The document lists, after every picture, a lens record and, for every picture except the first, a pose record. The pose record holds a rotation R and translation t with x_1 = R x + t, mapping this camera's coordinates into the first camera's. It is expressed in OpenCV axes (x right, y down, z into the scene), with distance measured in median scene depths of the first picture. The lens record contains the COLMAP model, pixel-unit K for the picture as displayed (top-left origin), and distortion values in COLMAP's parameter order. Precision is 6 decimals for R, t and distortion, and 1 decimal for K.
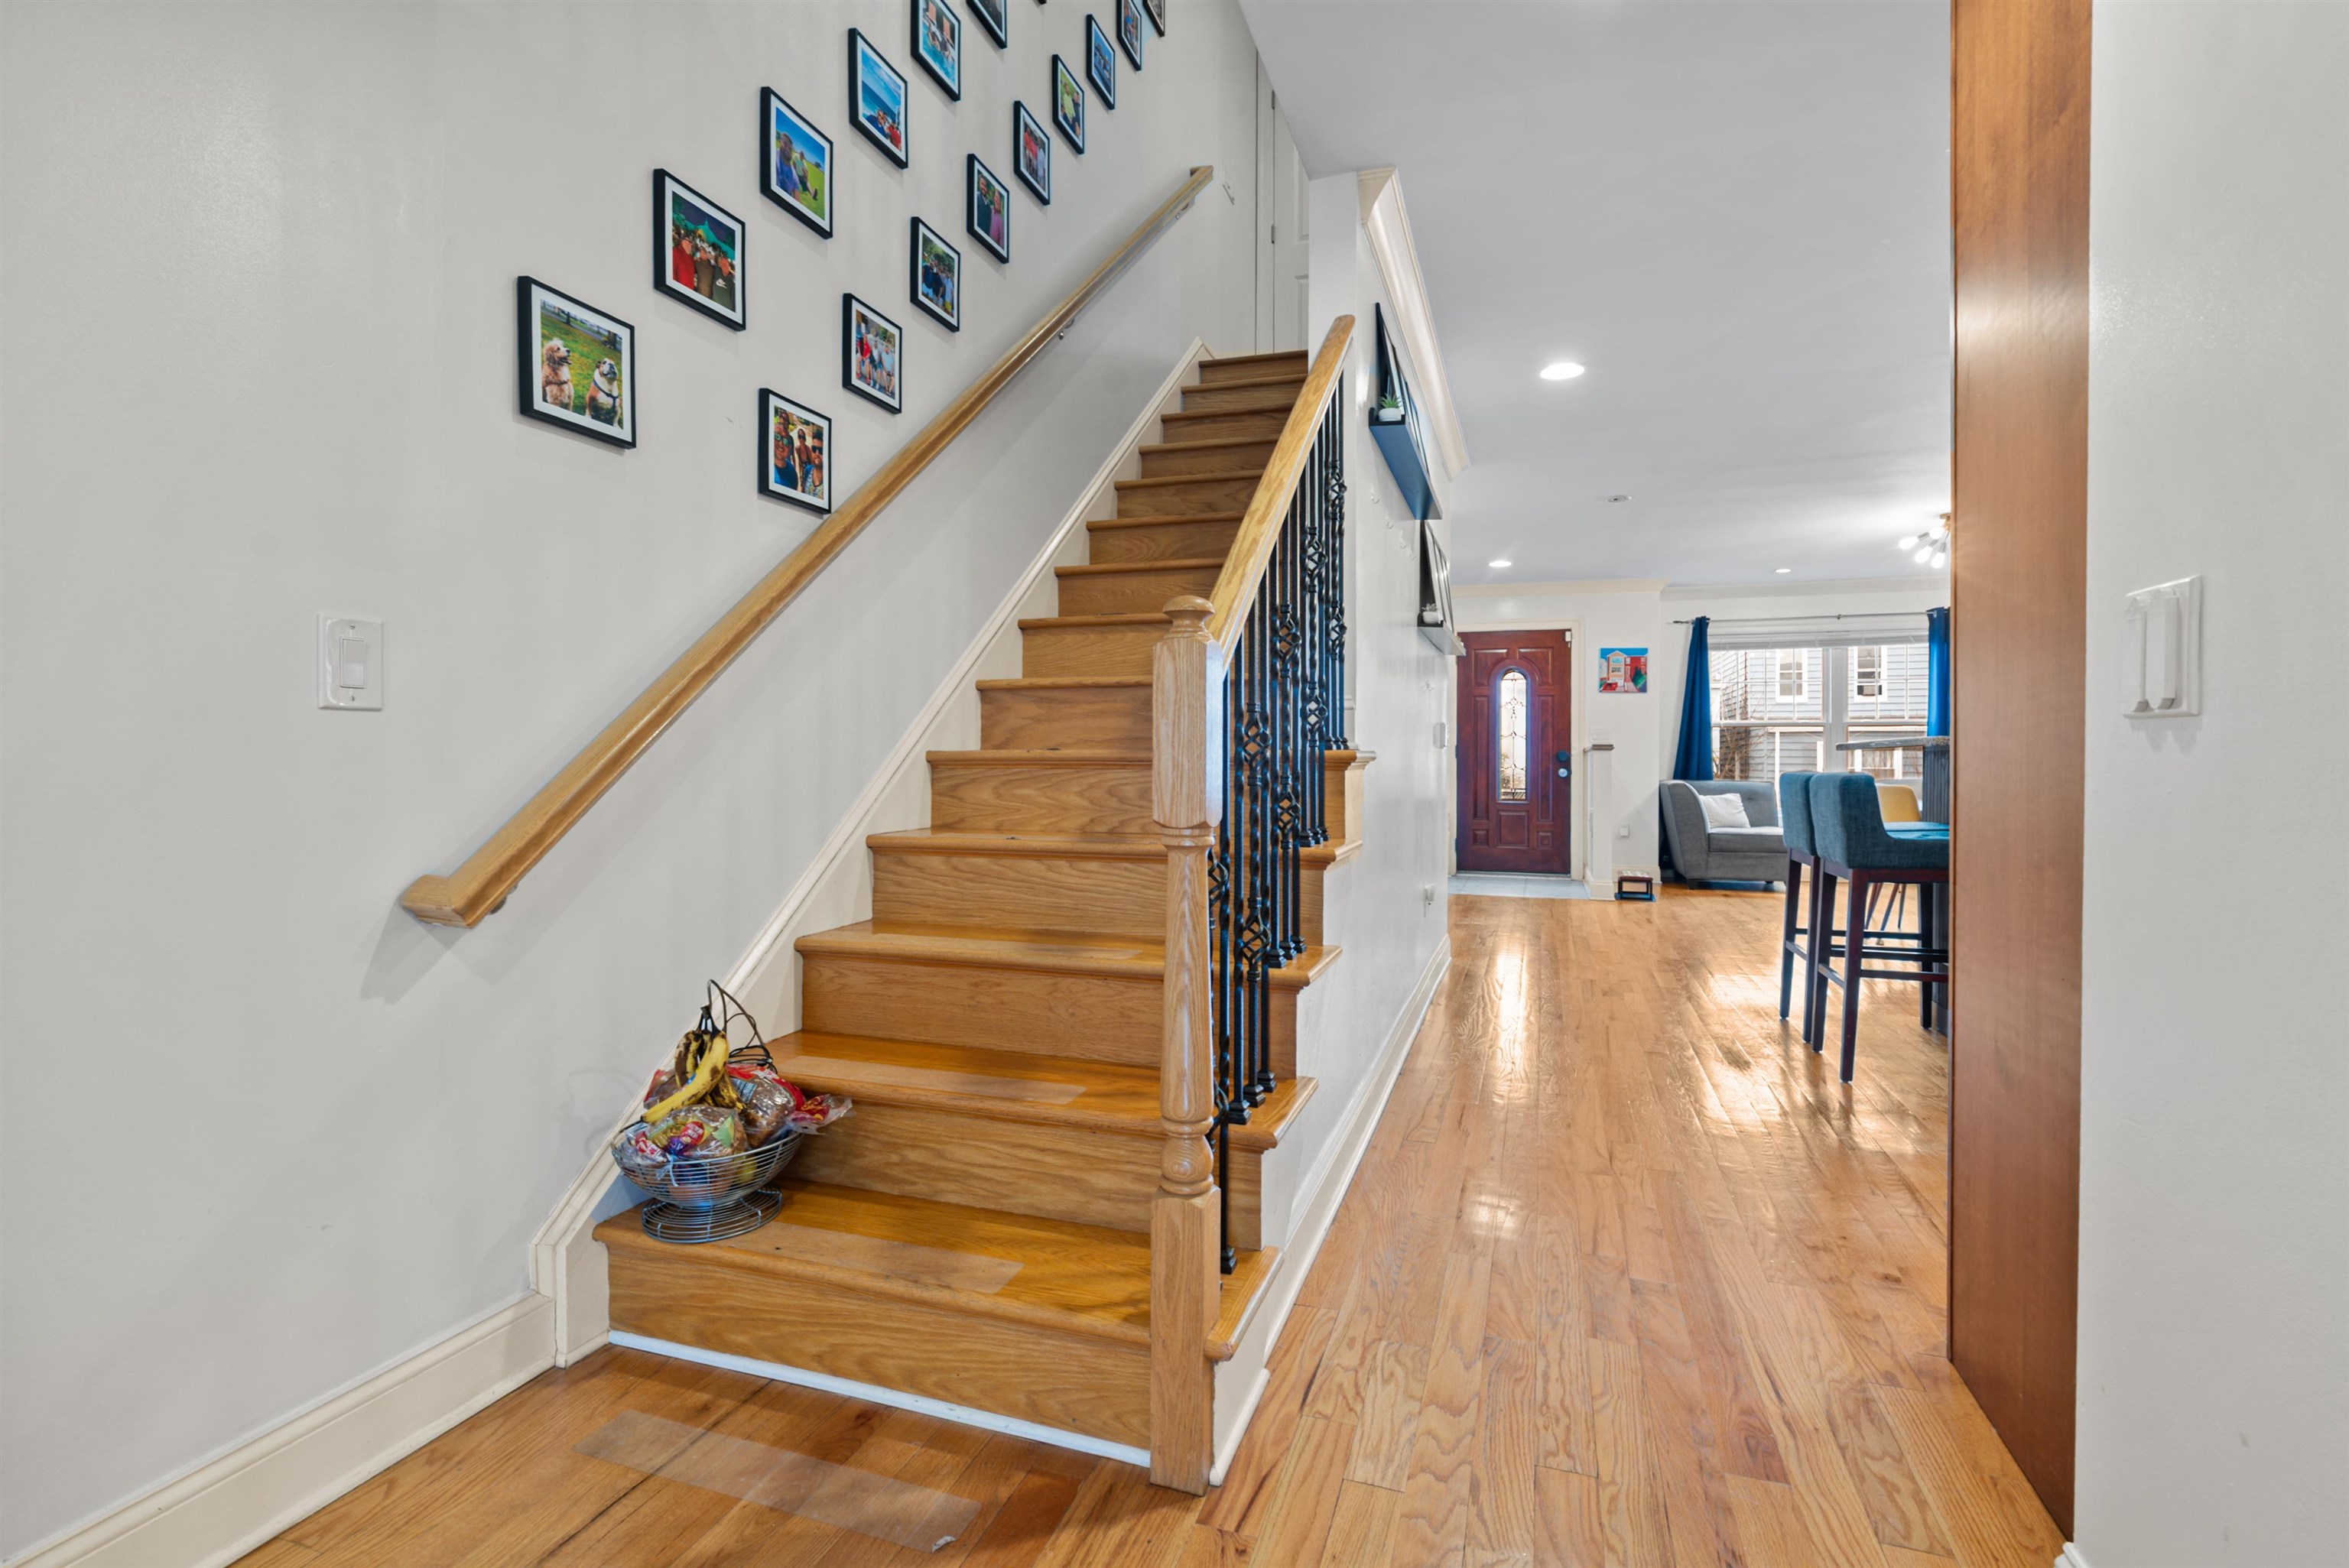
lens RADIAL K [[1075.1, 0, 1183.3], [0, 1075.1, 748.5], [0, 0, 1]] dist [-0.006324, 0.003962]
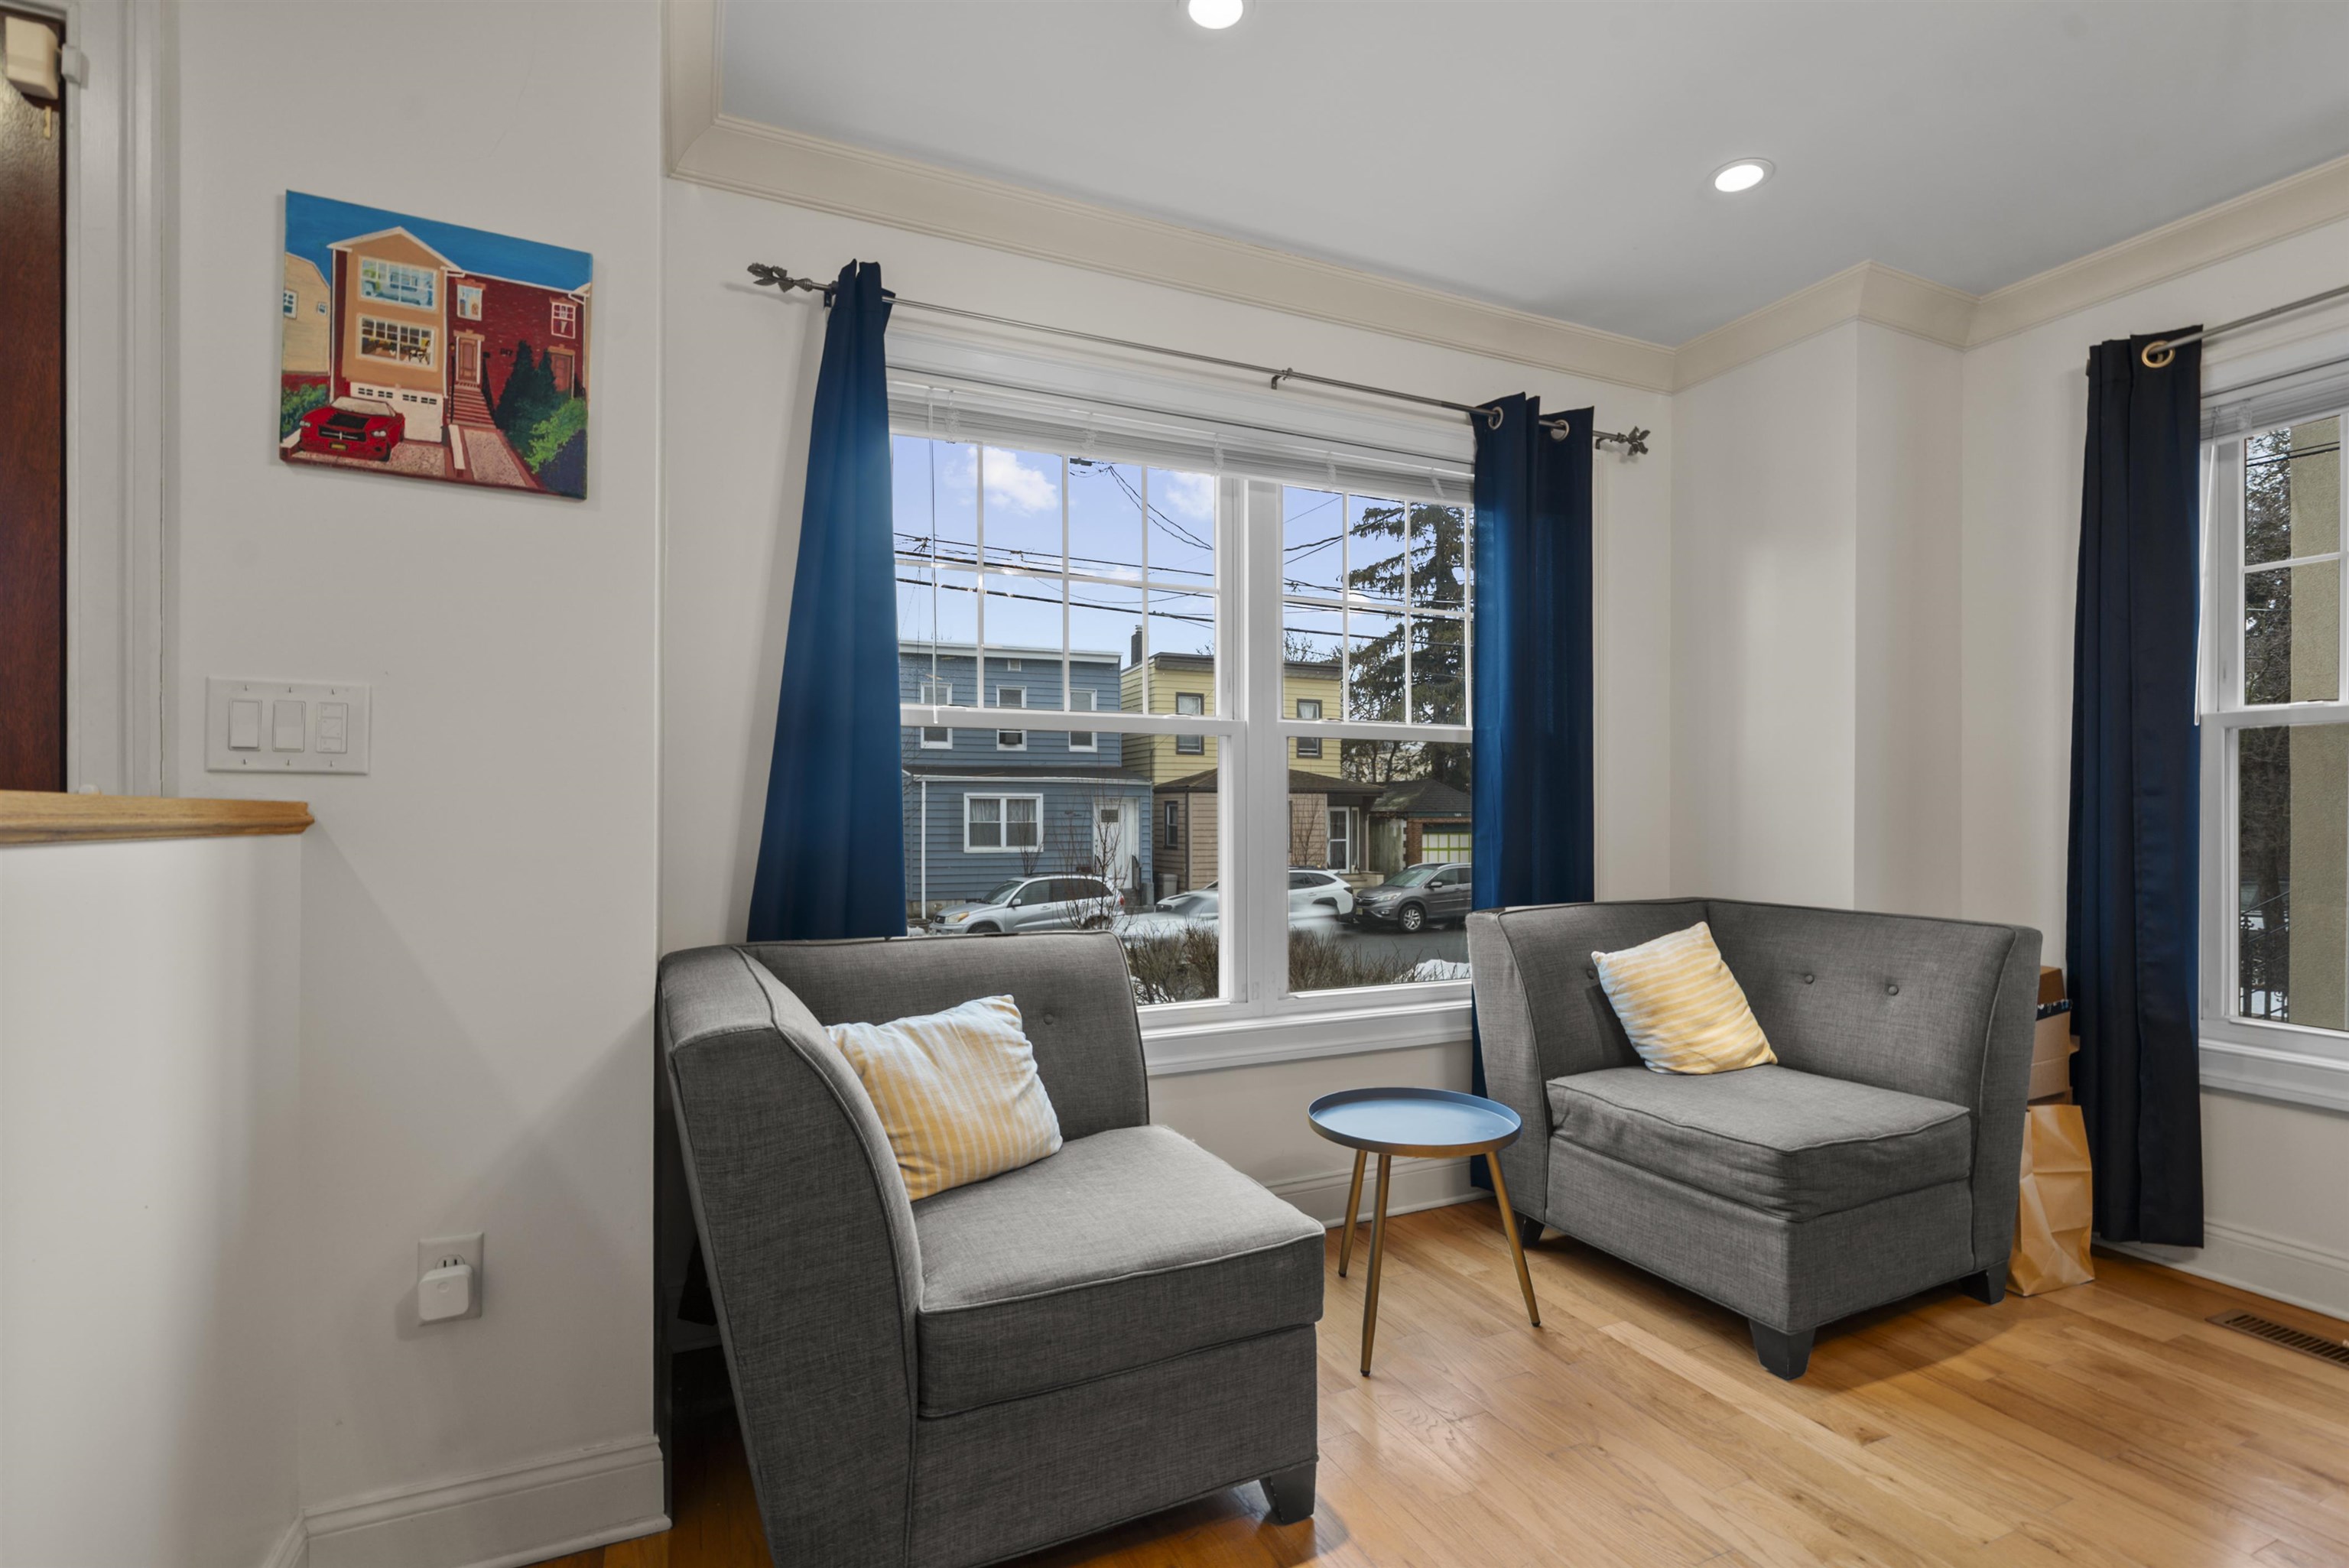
lens RADIAL K [[1075.1, 0, 1176.6], [0, 1075.1, 808.3], [0, 0, 1]] dist [-0.006324, 0.003962]
pose [[0.729465, -0.003453, 0.684009, 0.375716], [-0.001605, 0.999976, 0.006759, -0.001259], [-0.684016, -0.006028, 0.729442, 0.789876]]
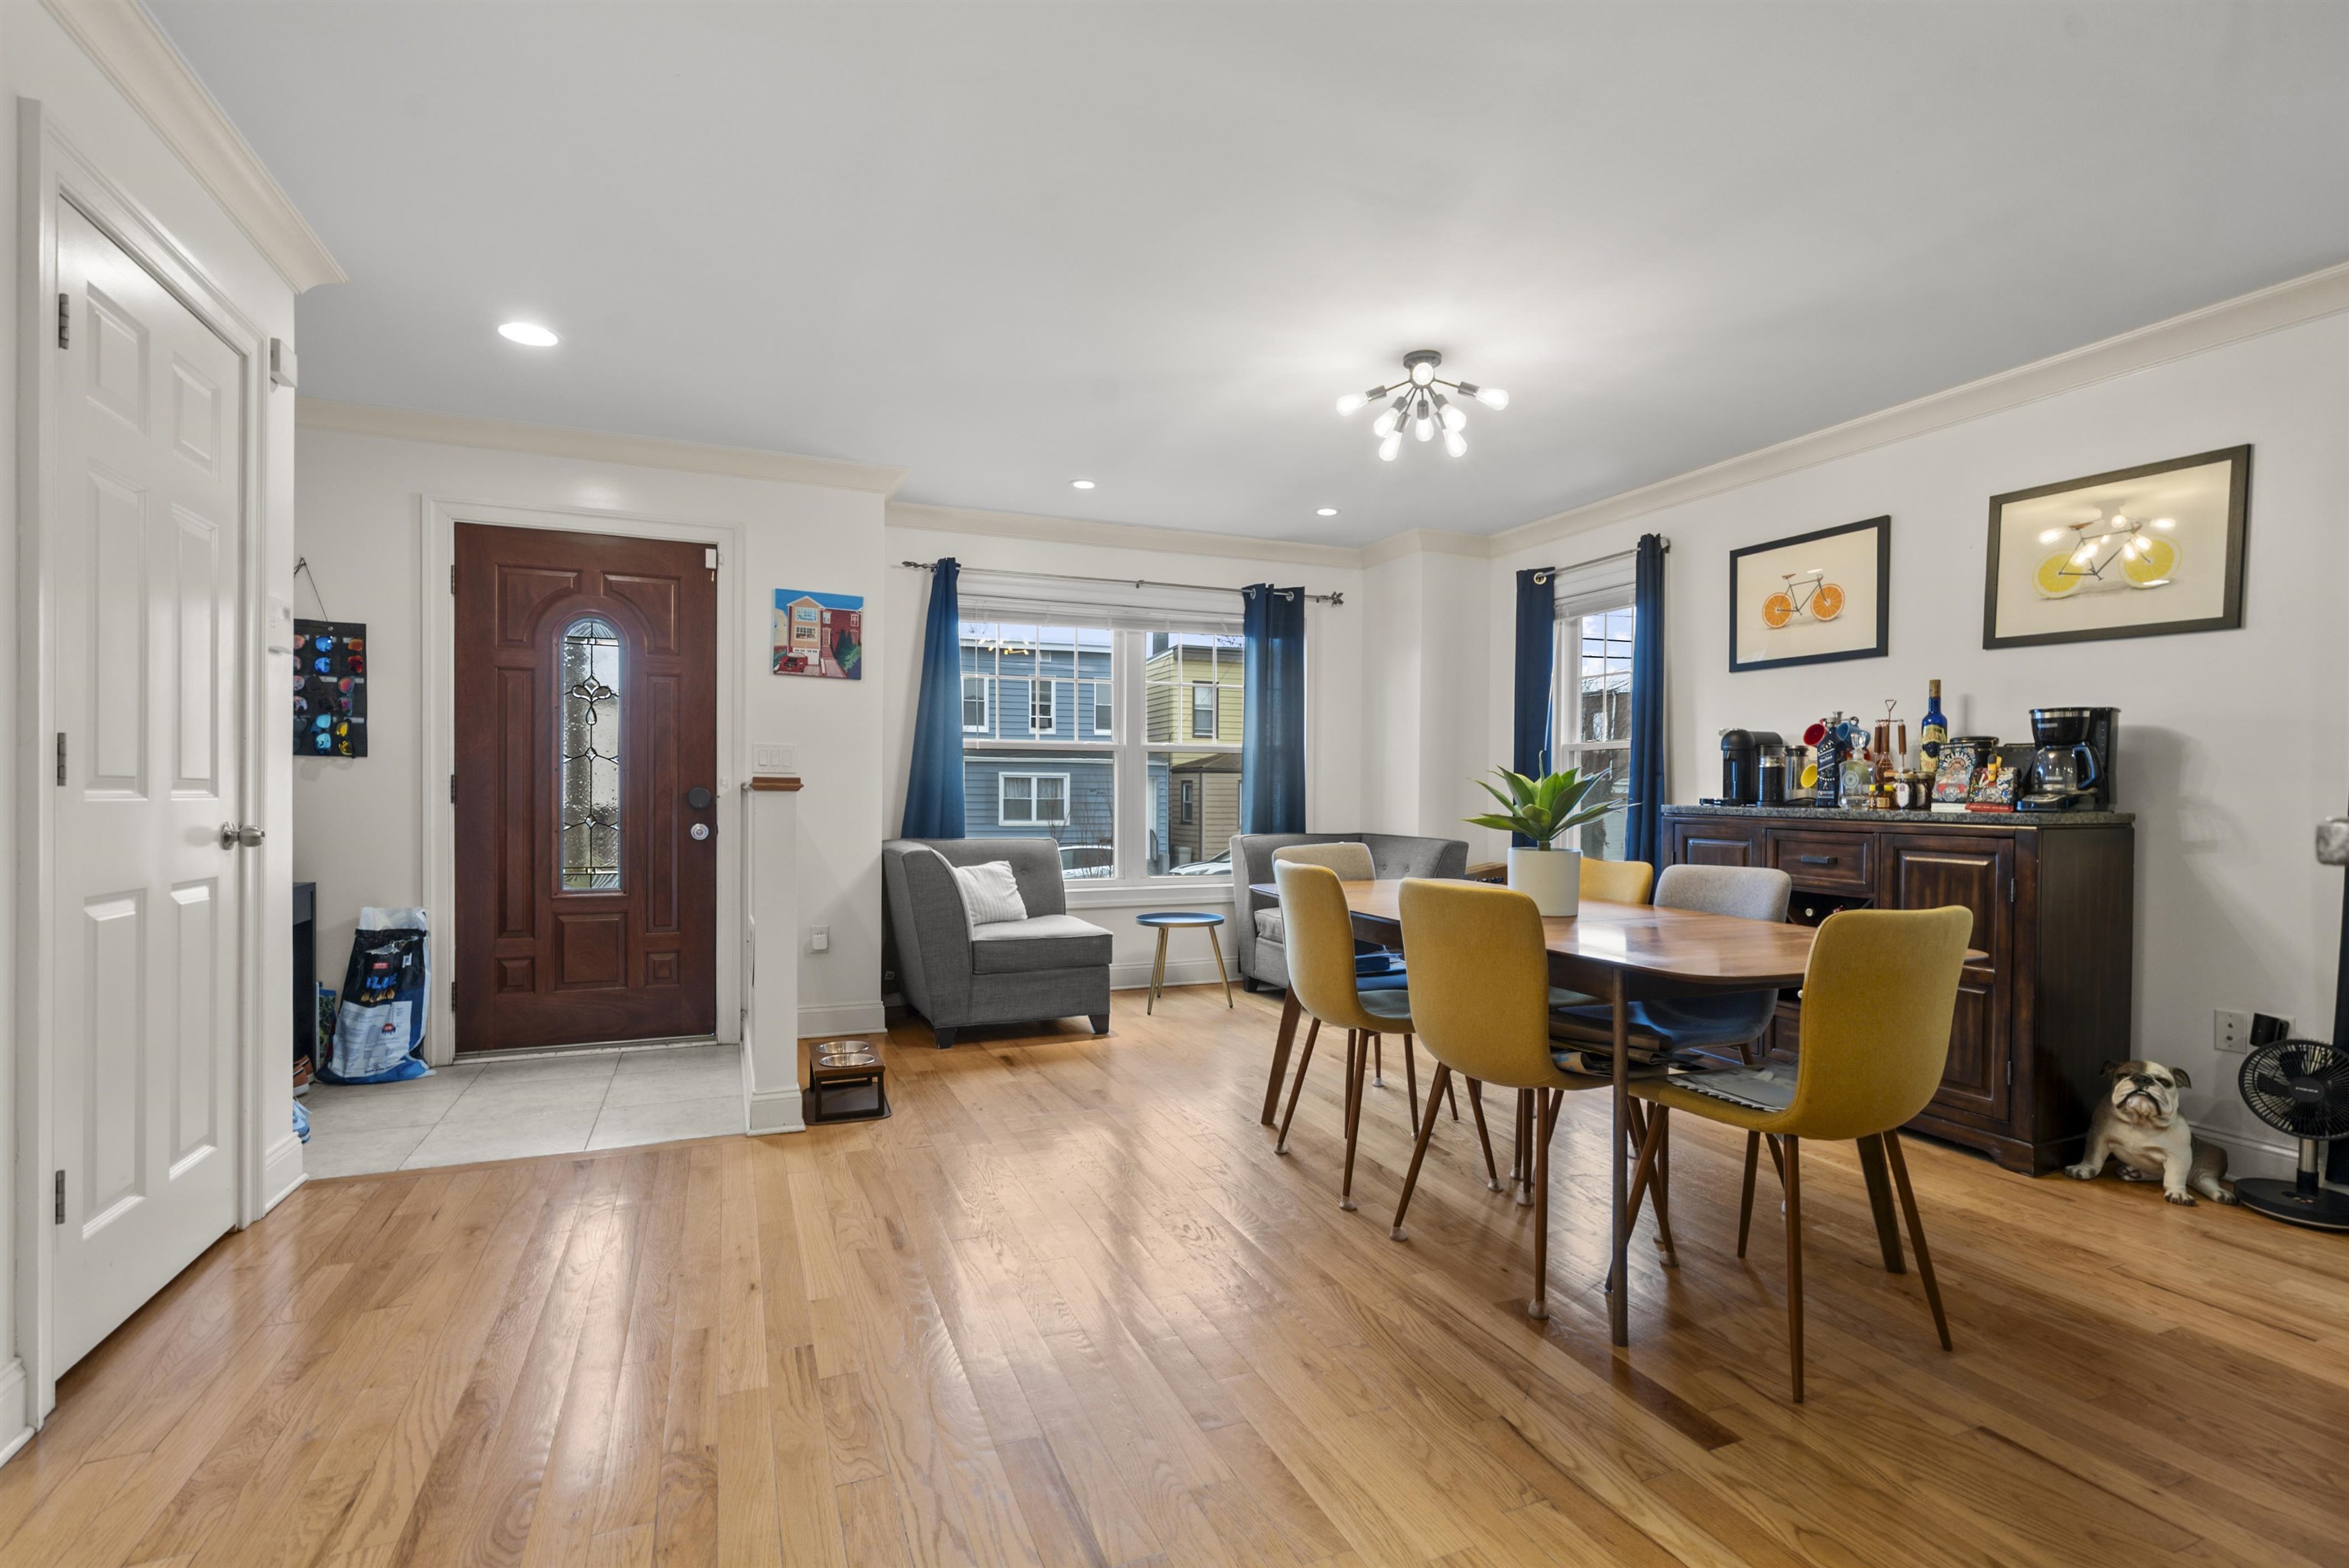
lens RADIAL K [[1075.1, 0, 1180.7], [0, 1075.1, 805.9], [0, 0, 1]] dist [-0.006324, 0.003962]
pose [[0.749540, -0.010647, 0.661874, 0.193161], [-0.007318, 0.999676, 0.024367, -0.003371], [-0.661919, -0.023108, 0.749219, 0.485322]]
